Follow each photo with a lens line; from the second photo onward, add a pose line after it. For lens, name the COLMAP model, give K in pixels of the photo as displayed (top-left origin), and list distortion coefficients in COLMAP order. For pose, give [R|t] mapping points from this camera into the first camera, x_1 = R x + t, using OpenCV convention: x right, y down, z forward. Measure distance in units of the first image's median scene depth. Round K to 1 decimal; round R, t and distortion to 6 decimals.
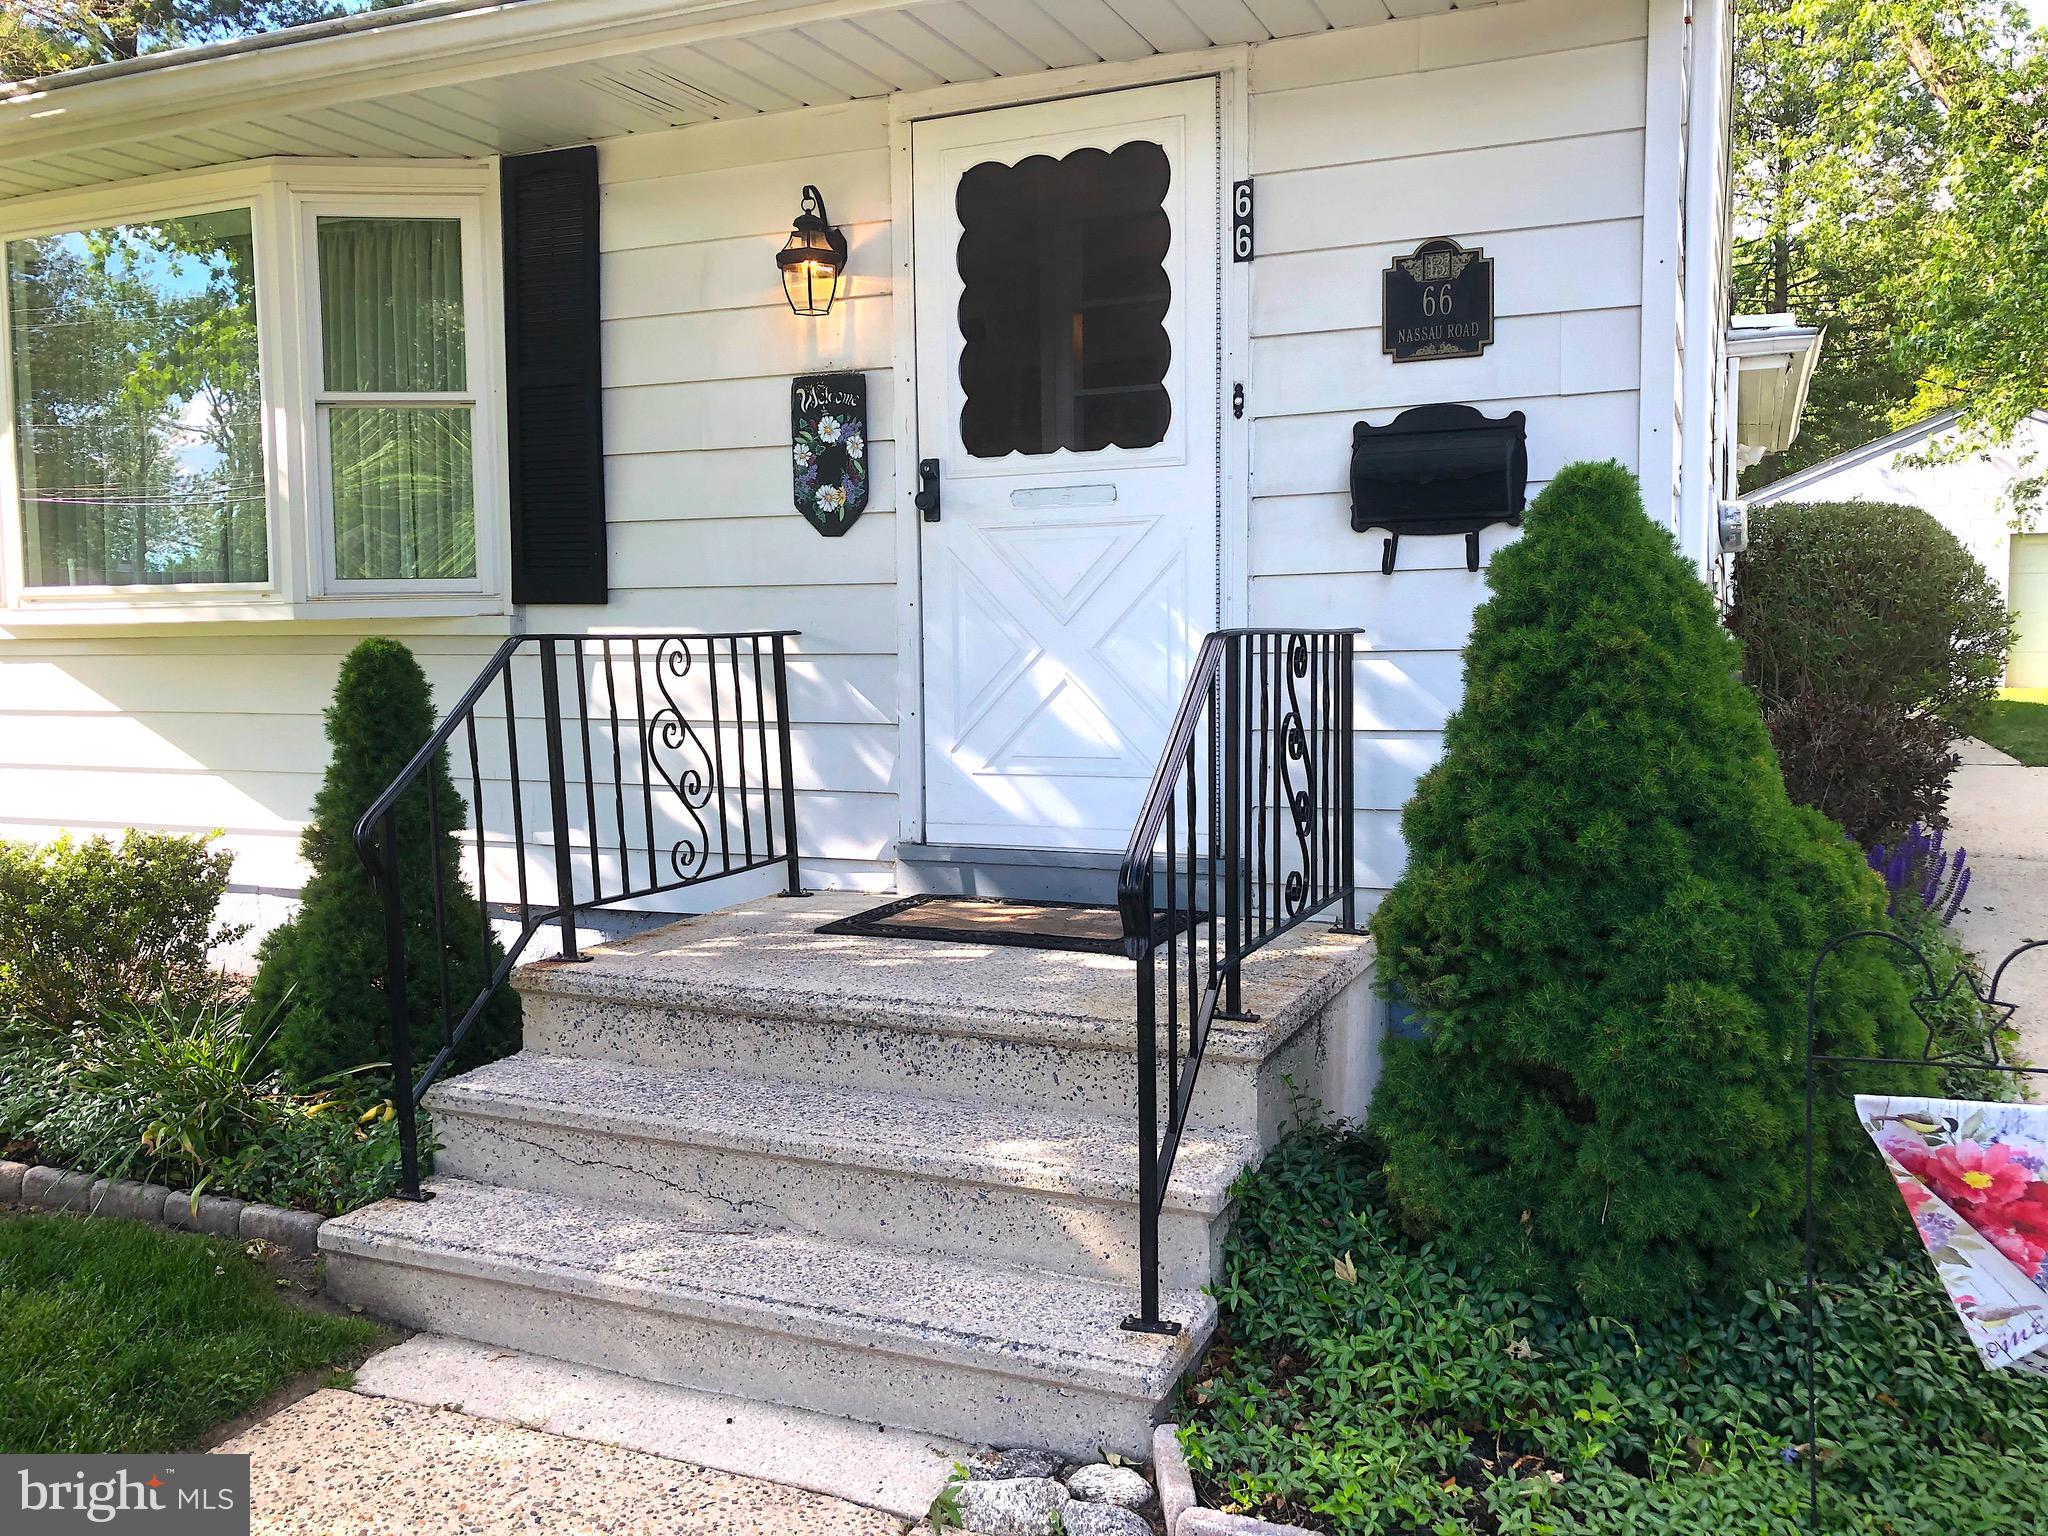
lens RADIAL K [[1677.2, 0, 1027.0], [0, 1677.2, 772.8], [0, 0, 1]] dist [0.012150, 0.002012]
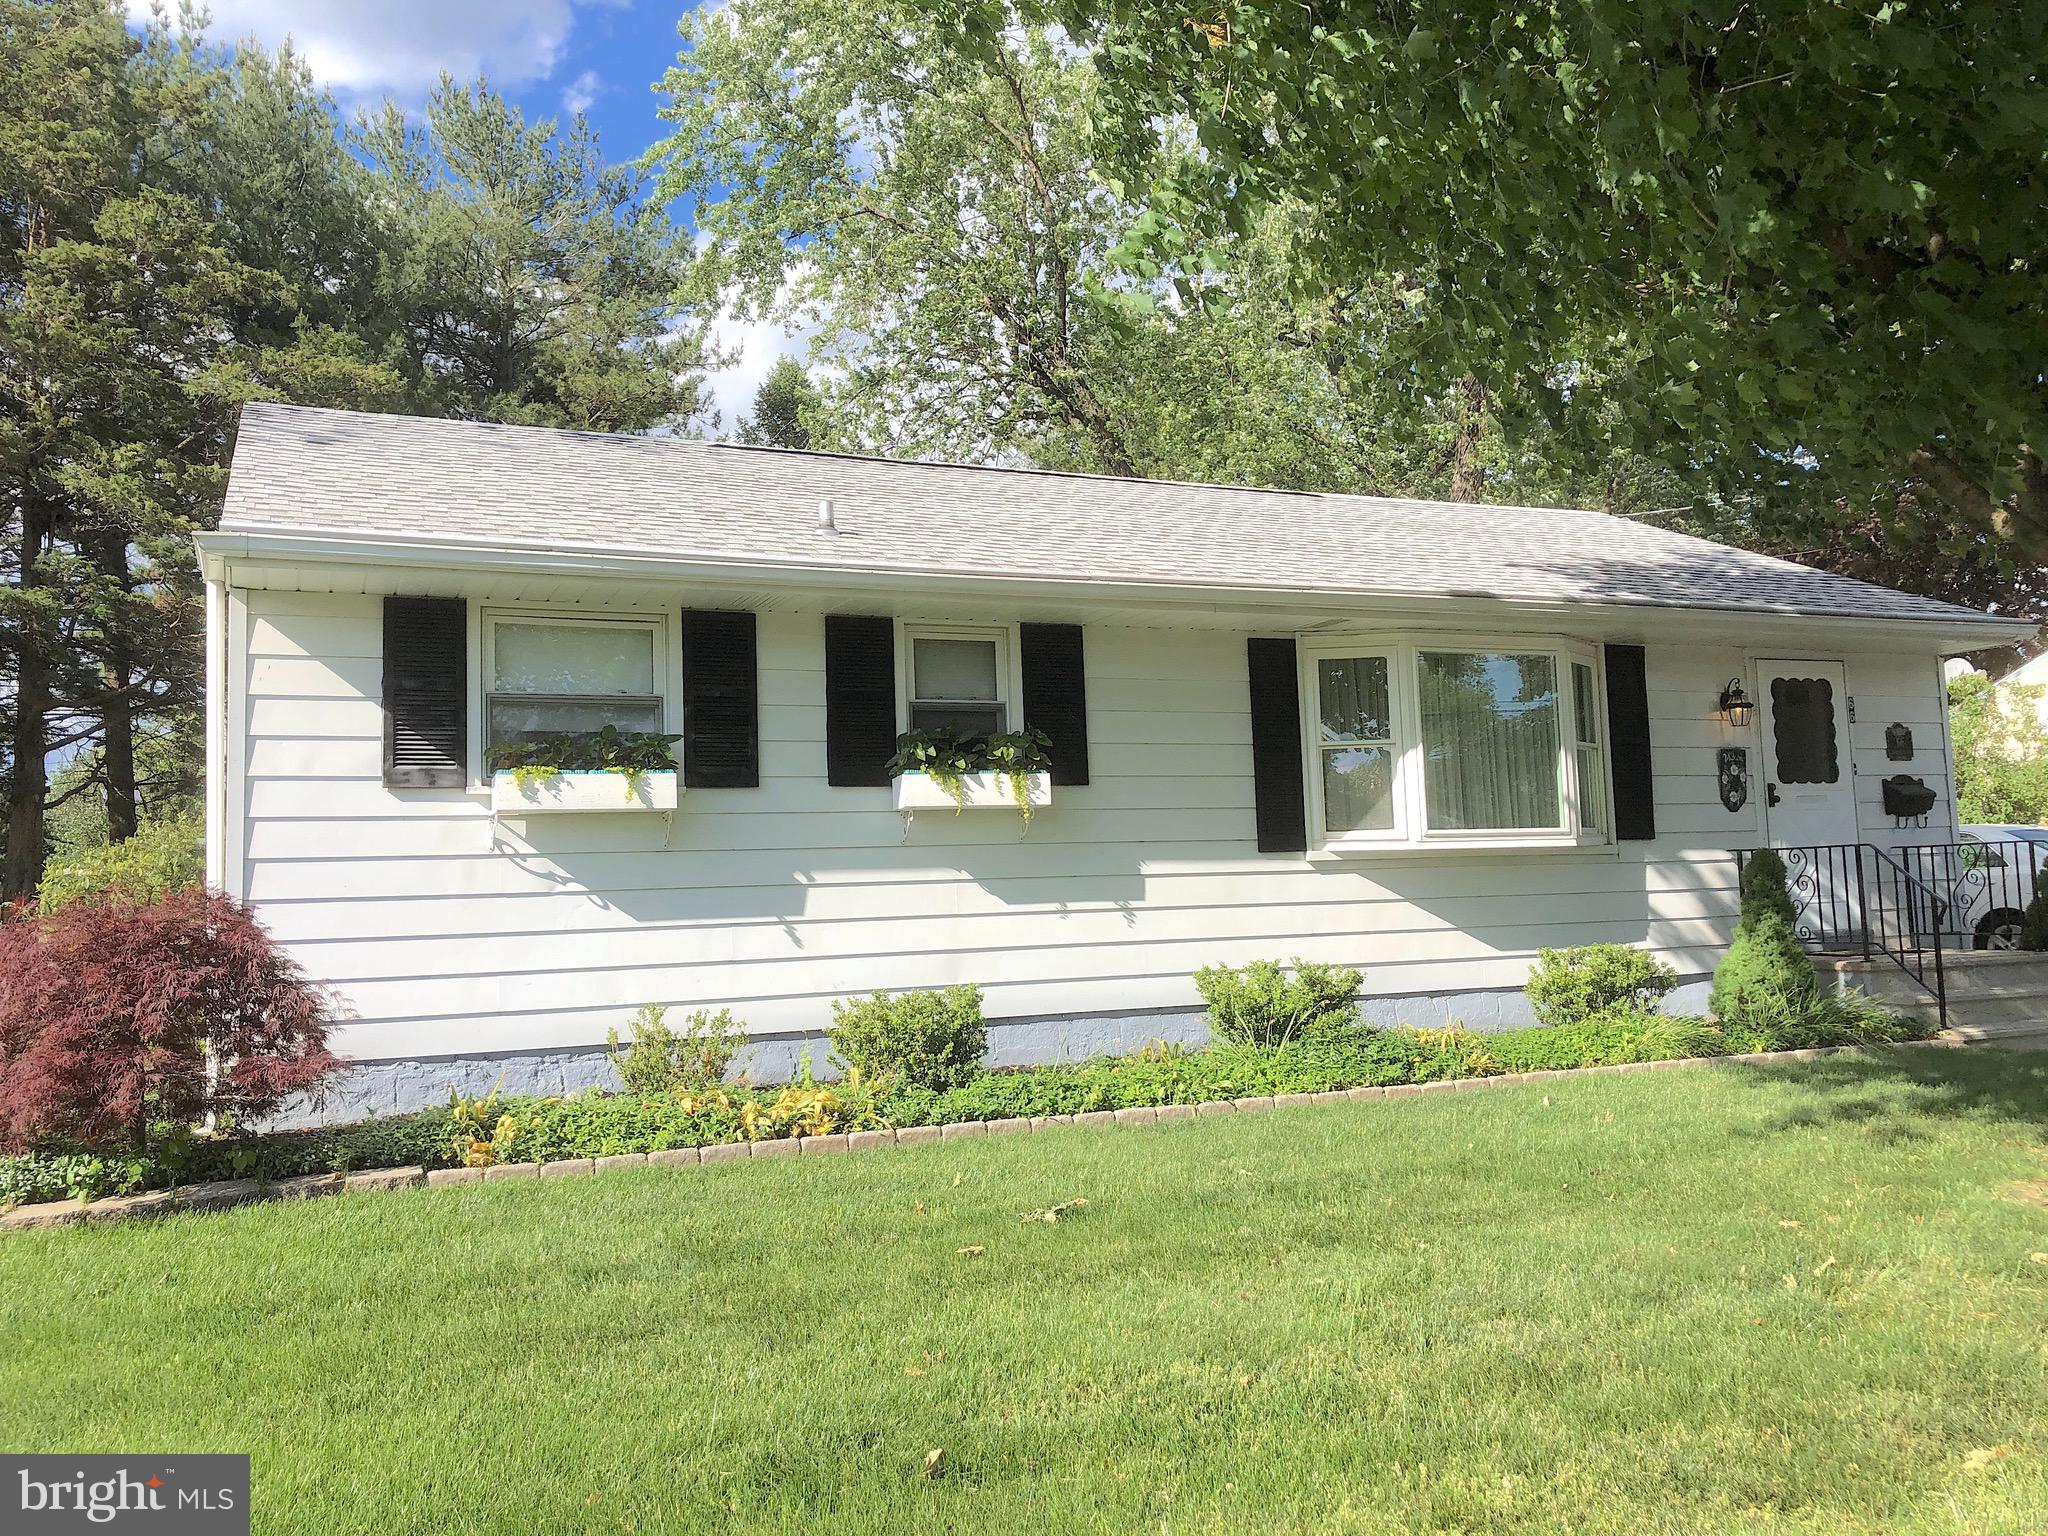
lens RADIAL K [[1677.2, 0, 1023.5], [0, 1677.2, 760.7], [0, 0, 1]] dist [0.012150, 0.002012]
pose [[0.676308, 0.035001, 0.735787, -2.782038], [0.080740, 0.989330, -0.121275, 0.003248], [-0.732181, 0.141427, 0.666265, 0.091442]]
